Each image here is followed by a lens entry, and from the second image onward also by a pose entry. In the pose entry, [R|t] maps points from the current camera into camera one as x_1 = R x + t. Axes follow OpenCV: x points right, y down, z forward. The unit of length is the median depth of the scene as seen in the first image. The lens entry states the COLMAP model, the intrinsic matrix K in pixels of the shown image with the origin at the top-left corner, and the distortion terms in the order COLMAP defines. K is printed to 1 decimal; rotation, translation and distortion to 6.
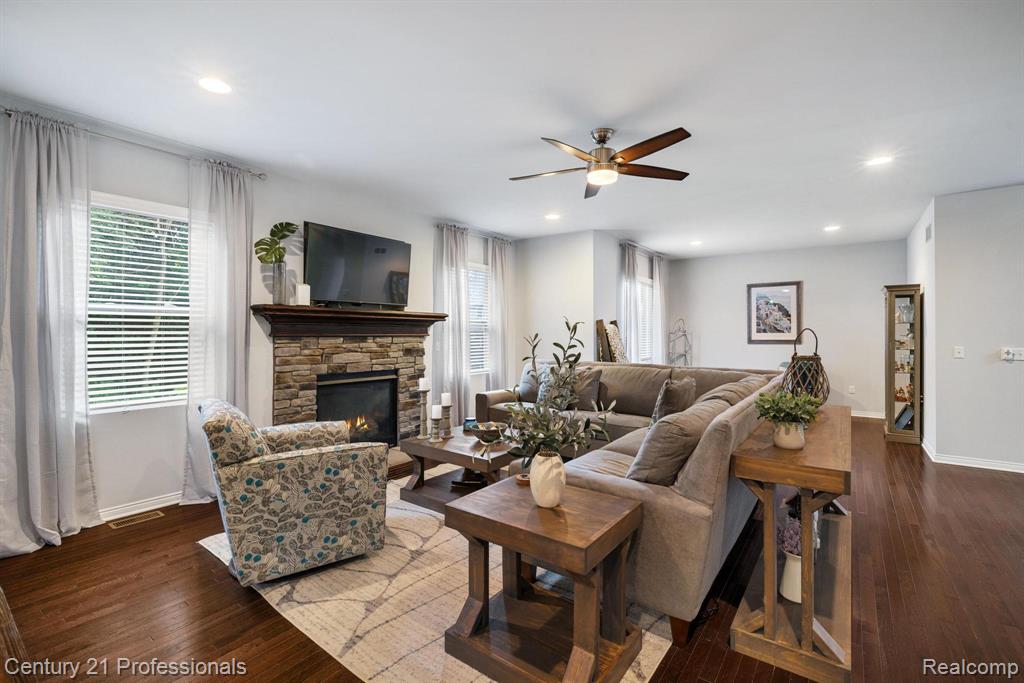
lens RADIAL K [[457.8, 0, 515.3], [0, 457.8, 333.9], [0, 0, 1]] dist [-0.003741, -0.000199]
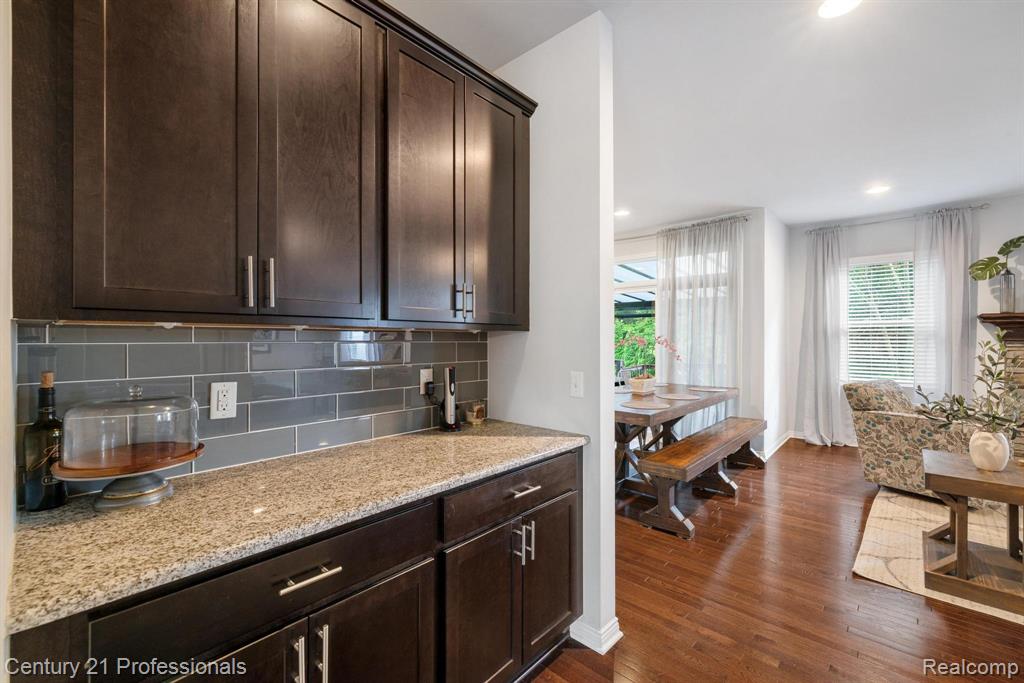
lens RADIAL K [[428.9, 0, 513.5], [0, 428.9, 338.1], [0, 0, 1]] dist [-0.000990, -0.000128]
pose [[-0.097205, 0.004510, -0.995254, 0.659001], [0.000986, 0.999990, 0.004435, -0.006808], [0.995264, -0.000550, -0.097209, -0.113733]]
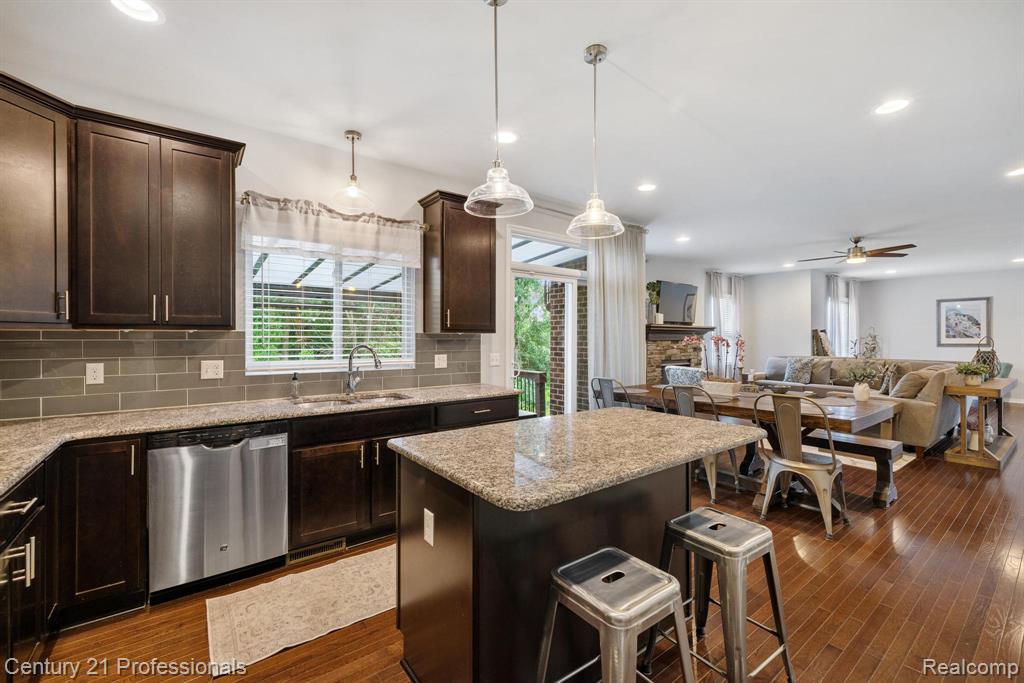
lens RADIAL K [[428.9, 0, 508.8], [0, 428.9, 340.2], [0, 0, 1]] dist [-0.000990, -0.000128]
pose [[0.956082, 0.001984, -0.293091, -0.546142], [-0.000632, 0.999989, 0.004708, -0.002428], [0.293097, -0.004316, 0.956073, -0.947646]]
